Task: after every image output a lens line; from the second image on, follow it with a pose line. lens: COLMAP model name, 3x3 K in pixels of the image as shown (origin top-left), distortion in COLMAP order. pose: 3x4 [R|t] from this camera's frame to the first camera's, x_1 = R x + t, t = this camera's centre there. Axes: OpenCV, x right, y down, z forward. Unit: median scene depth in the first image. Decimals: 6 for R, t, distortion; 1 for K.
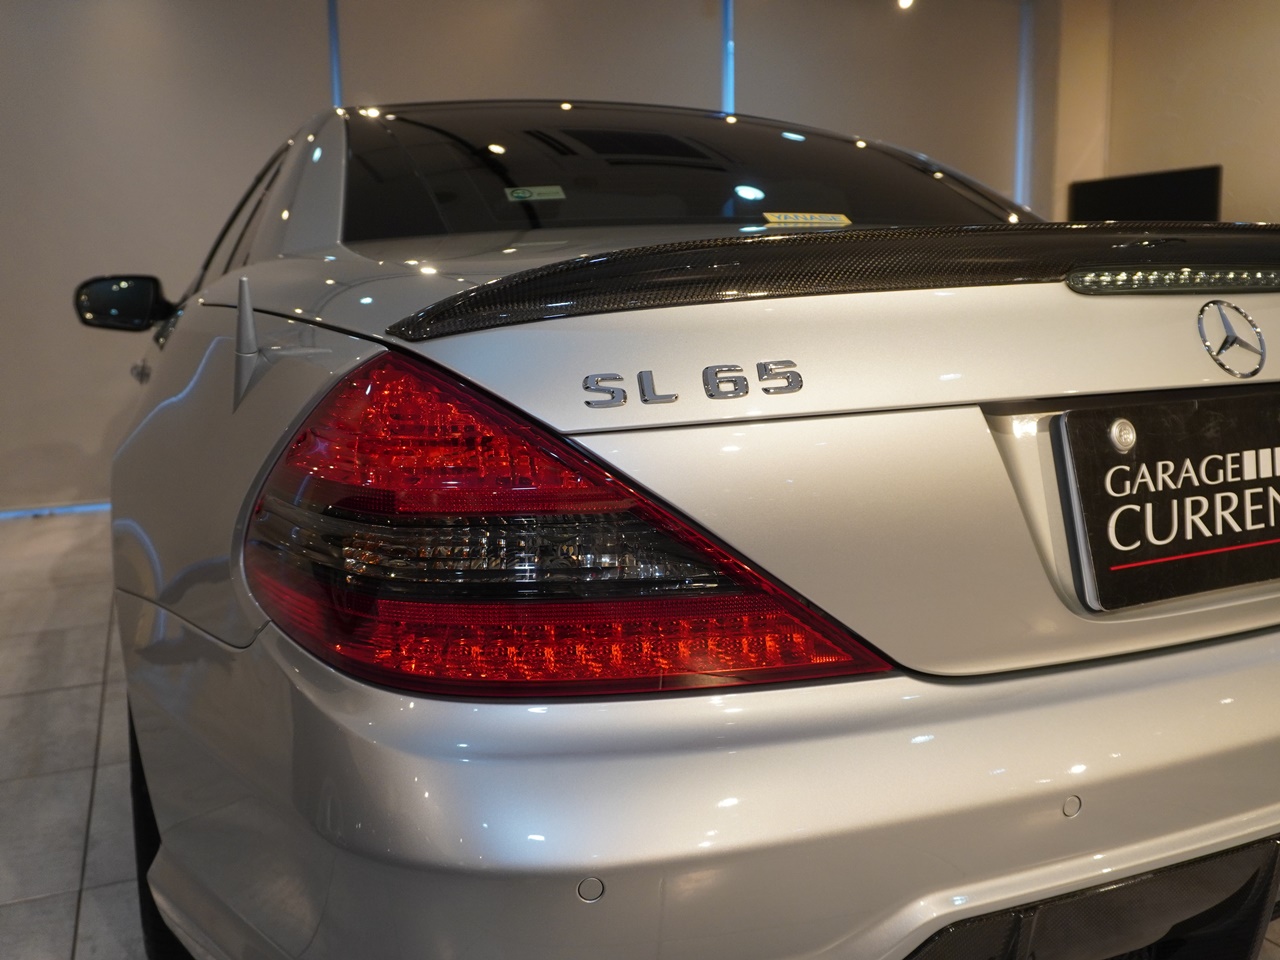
lens RADIAL K [[1074.3, 0, 644.0], [0, 1074.3, 441.0], [0, 0, 1]] dist [-0.005884, 0.004423]
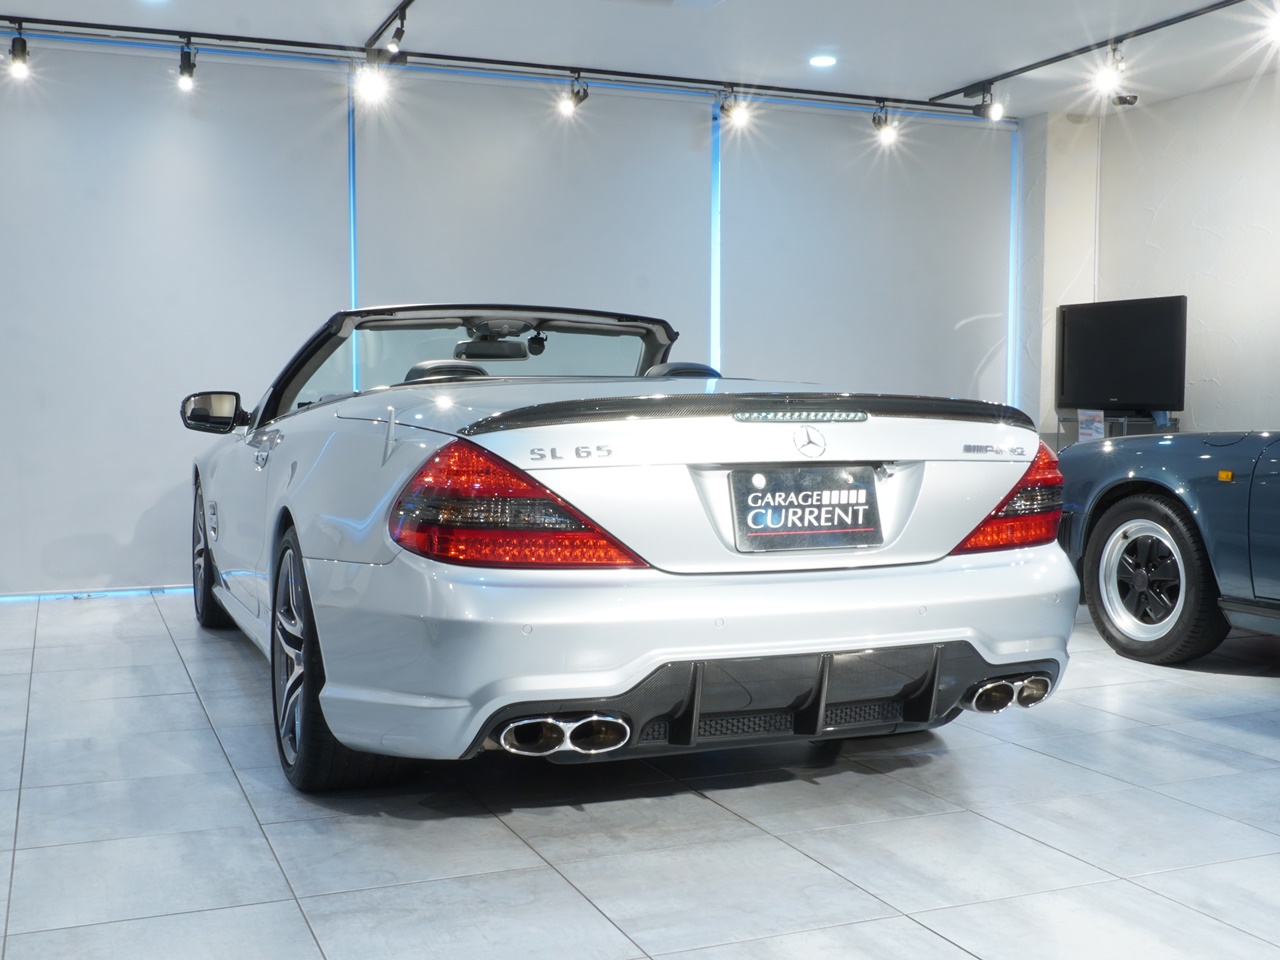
lens RADIAL K [[1378.9, 0, 586.1], [0, 1378.9, 500.9], [0, 0, 1]] dist [-0.014568, 0.006449]
pose [[0.997836, 0.020501, -0.062474, 0.250430], [-0.024435, 0.997723, -0.062865, 0.235121], [0.061043, 0.064256, 0.996065, -2.018637]]
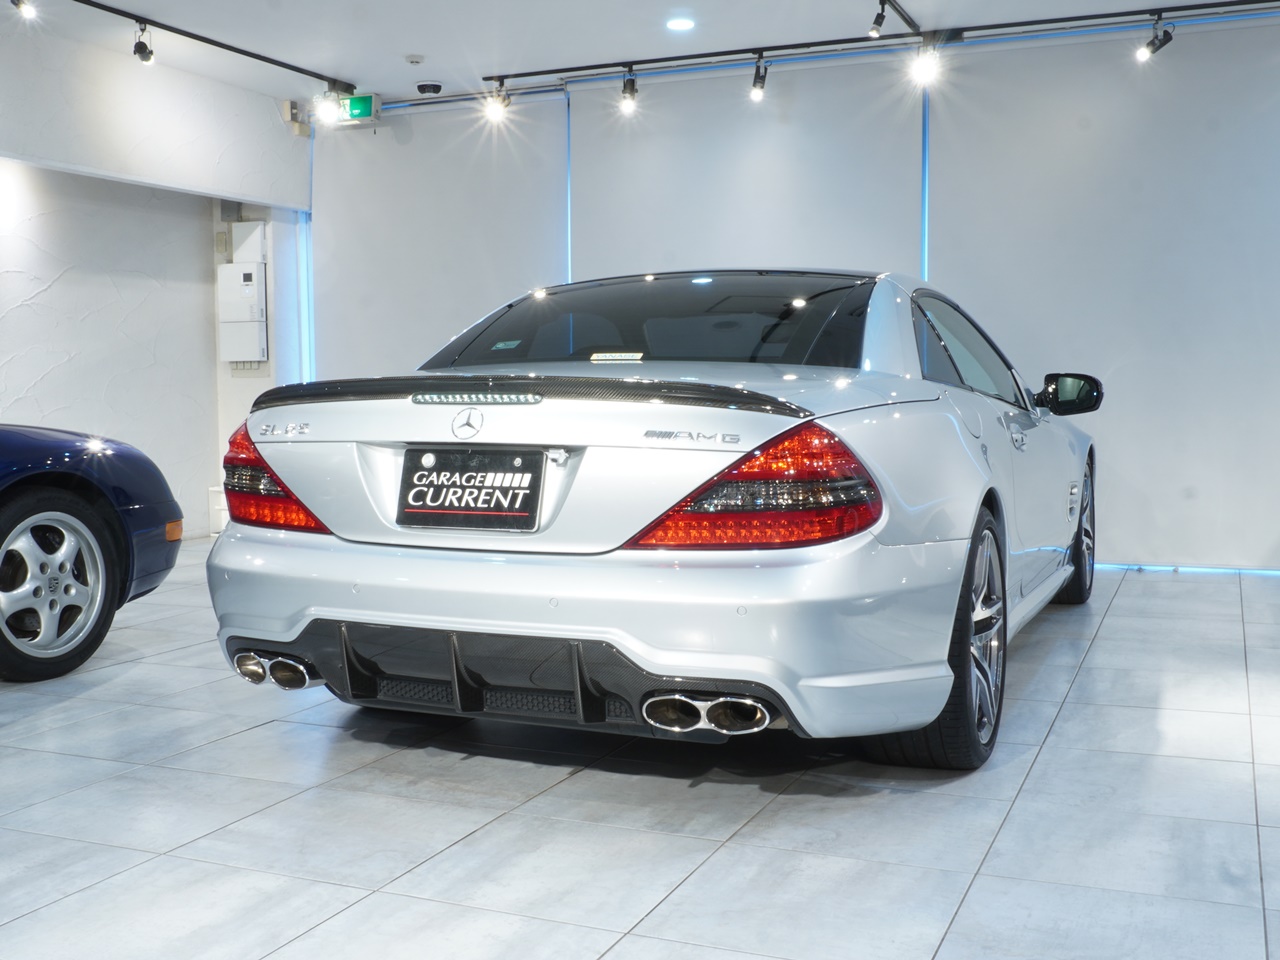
lens RADIAL K [[1360.5, 0, 640.0], [0, 1360.5, 480.0], [0, 0, 1]] dist [-0.020978, 0.013021]
pose [[0.681293, 0.064743, -0.729142, 3.018760], [-0.107035, 0.994186, -0.011734, 0.024223], [0.724143, 0.086038, 0.684262, -0.780639]]
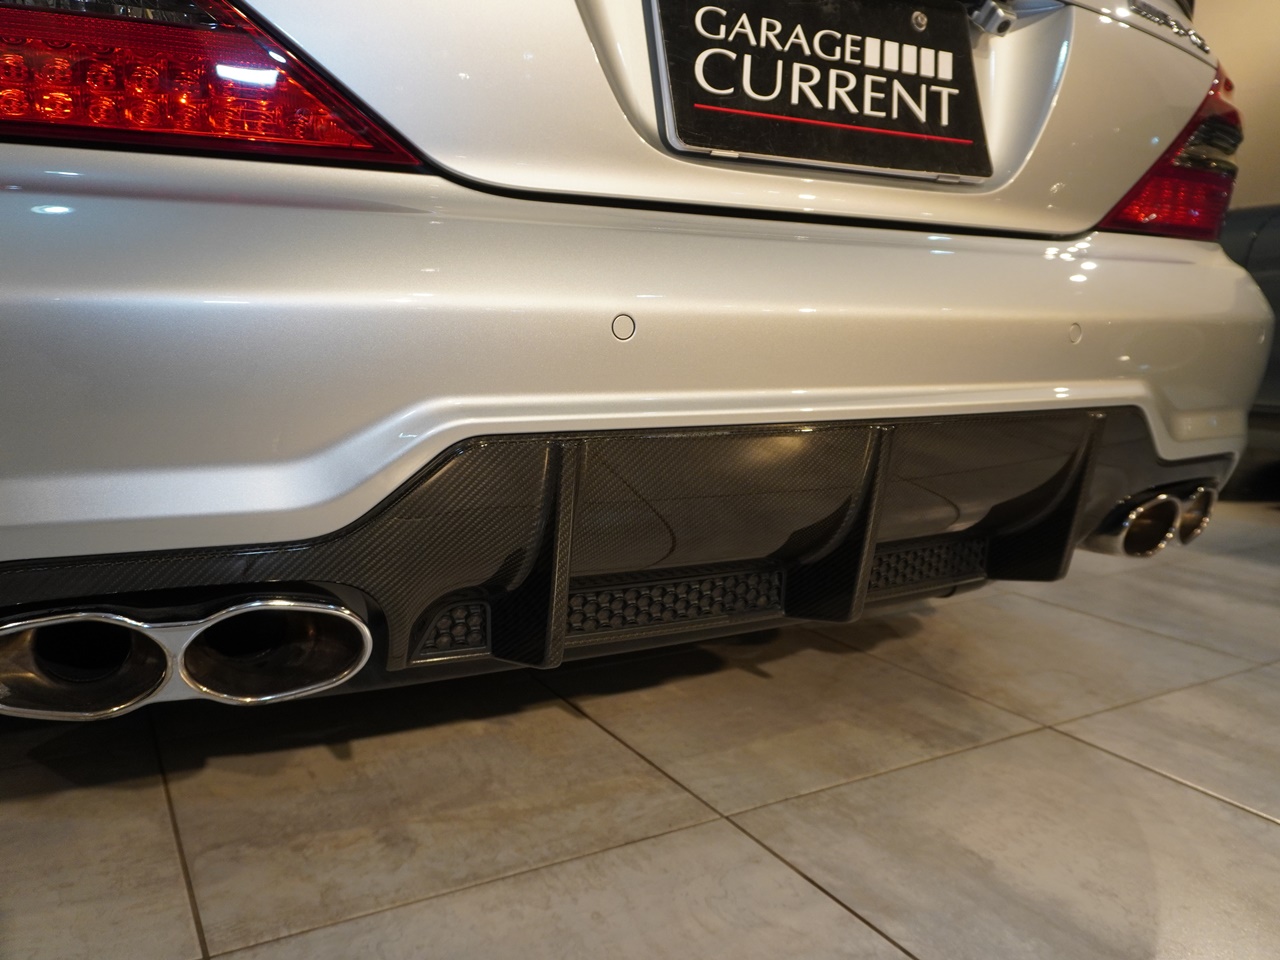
lens RADIAL K [[996.6, 0, 640.0], [0, 996.6, 480.0], [0, 0, 1]] dist [-0.008217, 0.004985]
pose [[0.996278, 0.012325, 0.085314, 0.304368], [-0.013653, 0.999794, 0.014999, 0.403436], [-0.085112, -0.016107, 0.996241, 0.148950]]
